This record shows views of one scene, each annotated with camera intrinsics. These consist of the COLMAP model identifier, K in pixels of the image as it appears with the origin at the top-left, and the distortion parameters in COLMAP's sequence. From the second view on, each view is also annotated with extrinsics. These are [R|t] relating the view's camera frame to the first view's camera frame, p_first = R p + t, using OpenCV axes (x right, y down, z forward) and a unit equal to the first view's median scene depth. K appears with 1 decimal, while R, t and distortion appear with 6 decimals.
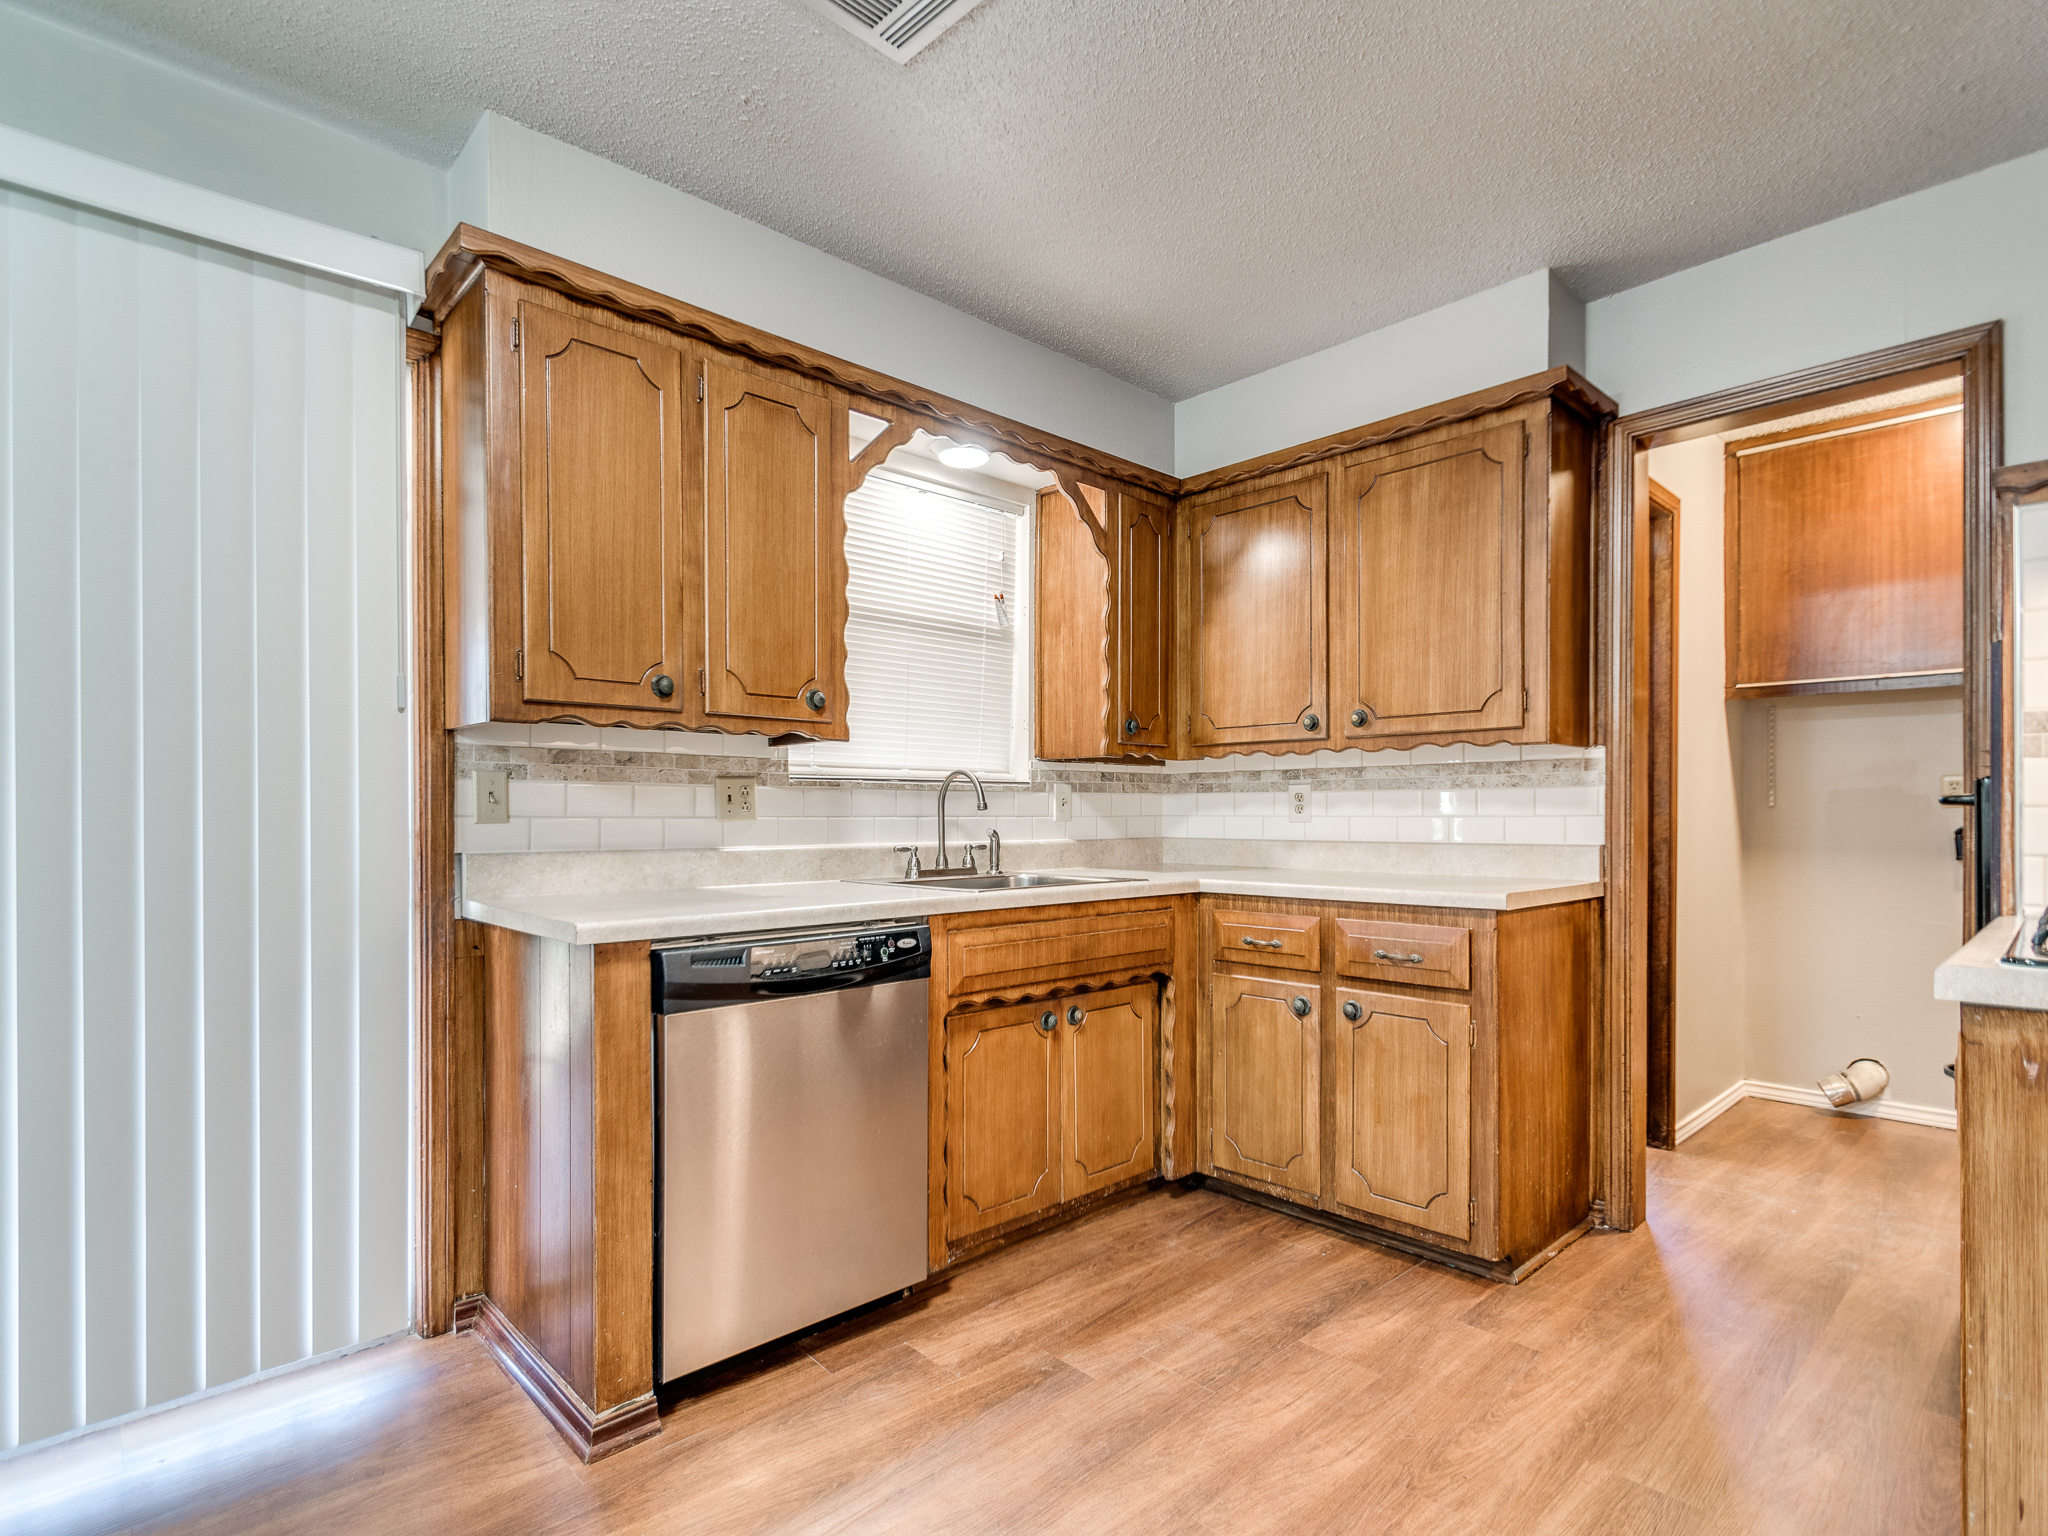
lens RADIAL K [[1024.6, 0, 1002.3], [0, 1024.6, 848.0], [0, 0, 1]] dist [-0.001186, 0.001451]
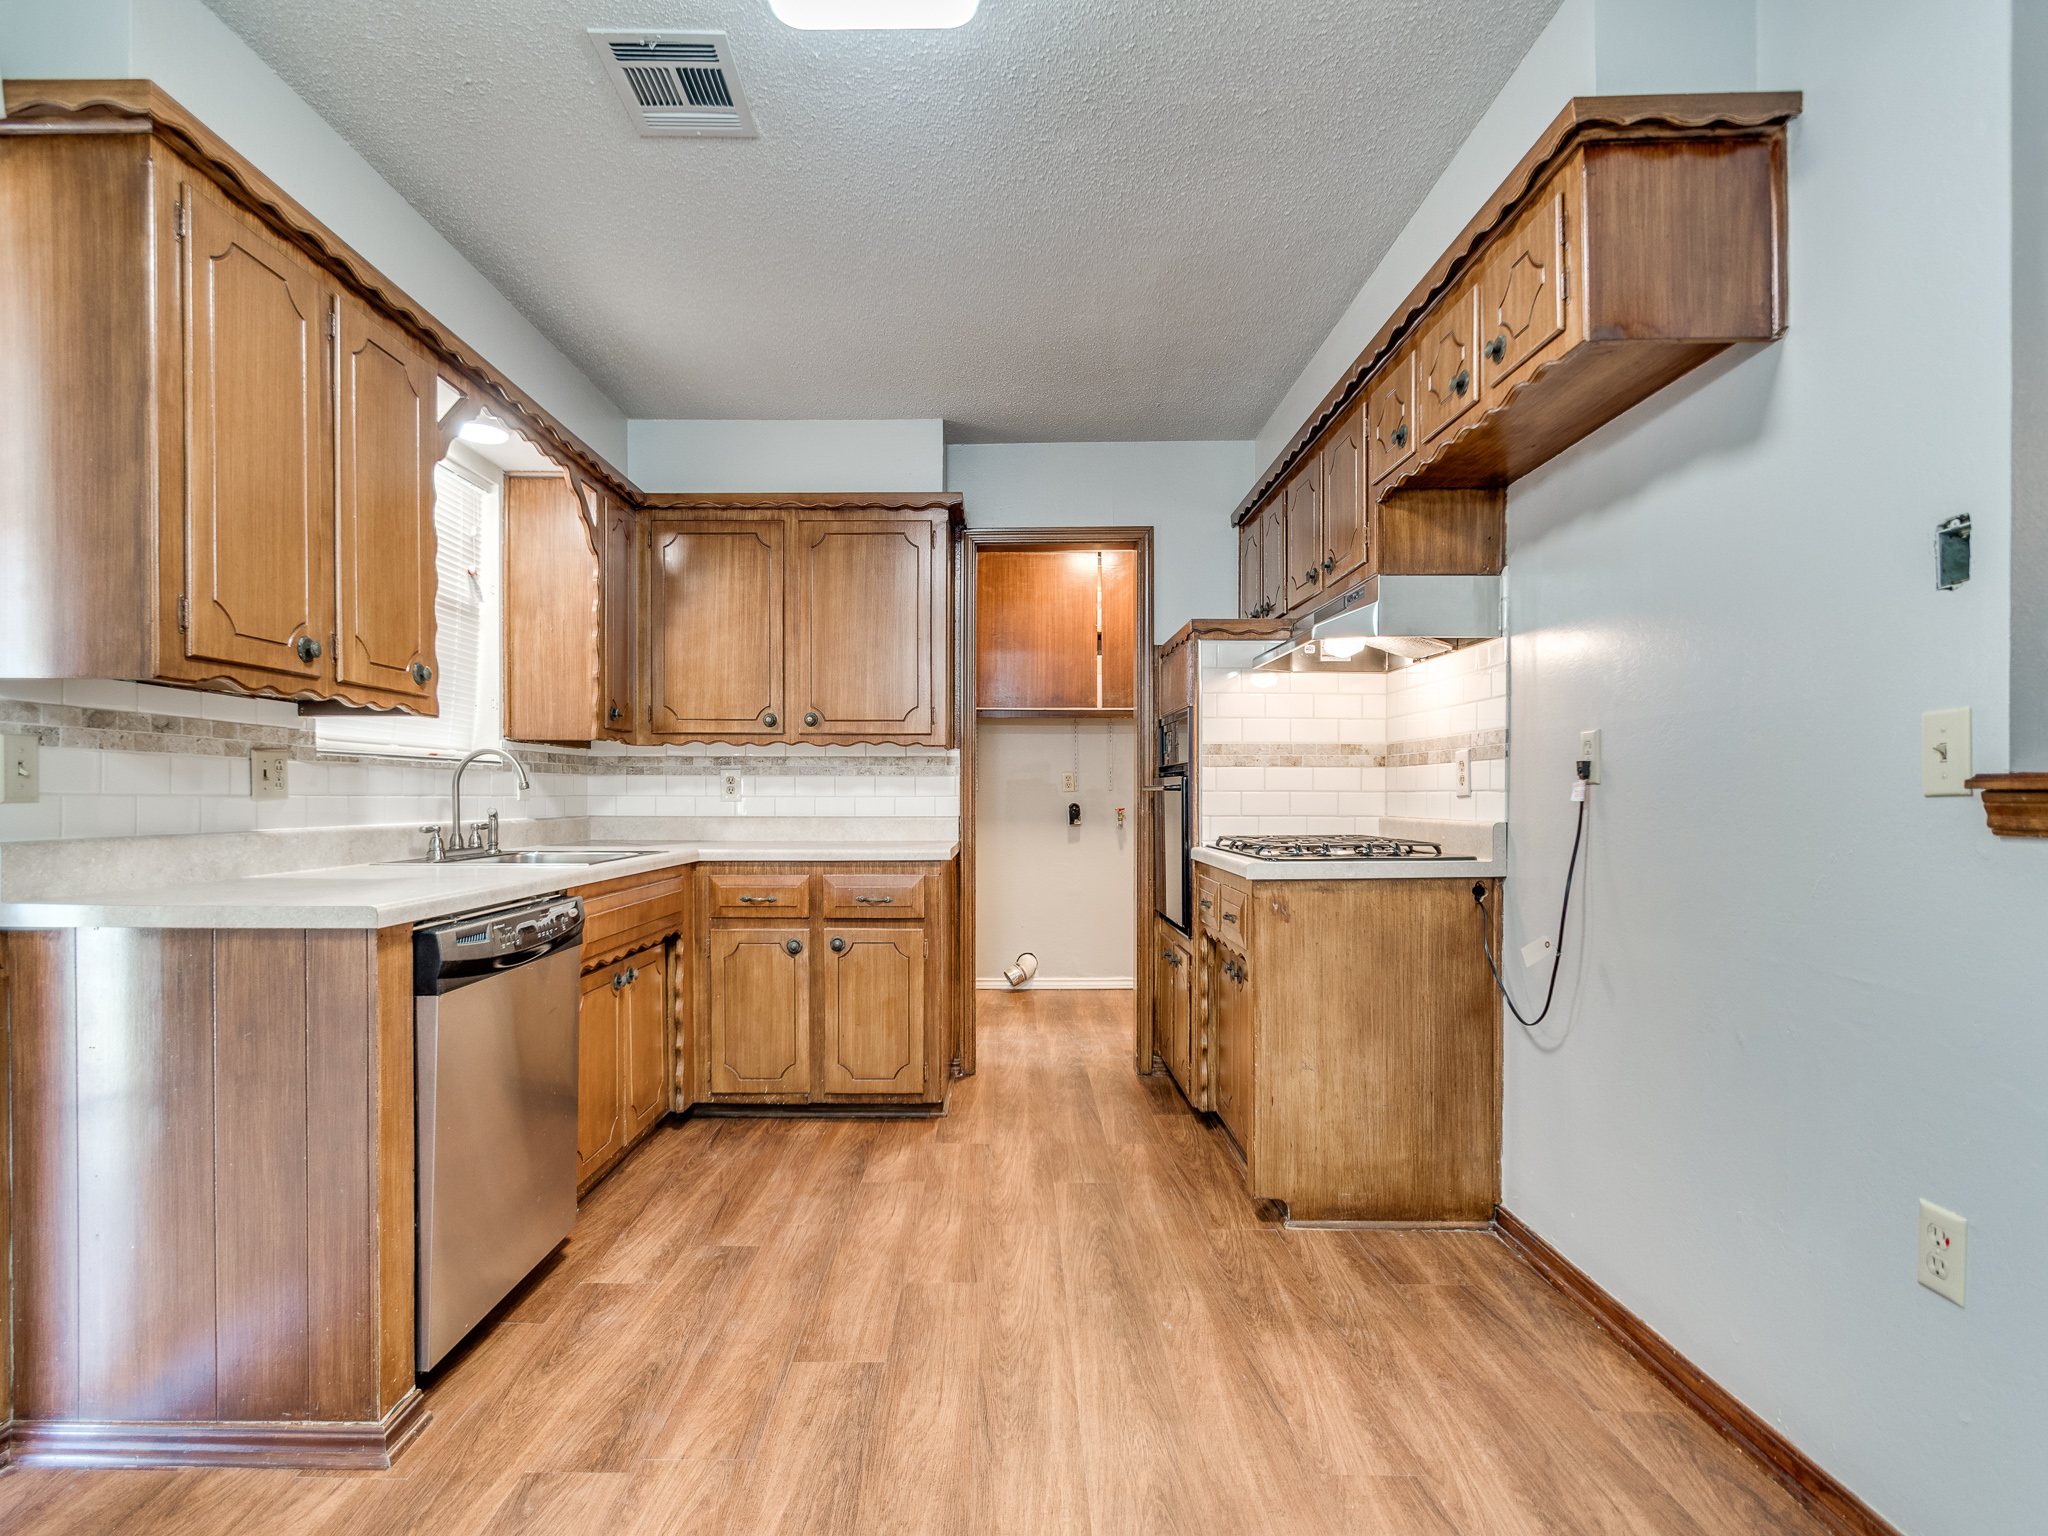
lens RADIAL K [[1024.6, 0, 1002.3], [0, 1024.6, 848.0], [0, 0, 1]] dist [-0.001186, 0.001451]
pose [[0.680814, -0.034954, 0.731622, -0.458608], [0.021929, 0.999386, 0.027341, 0.004135], [-0.732128, -0.002570, 0.681162, -0.049443]]
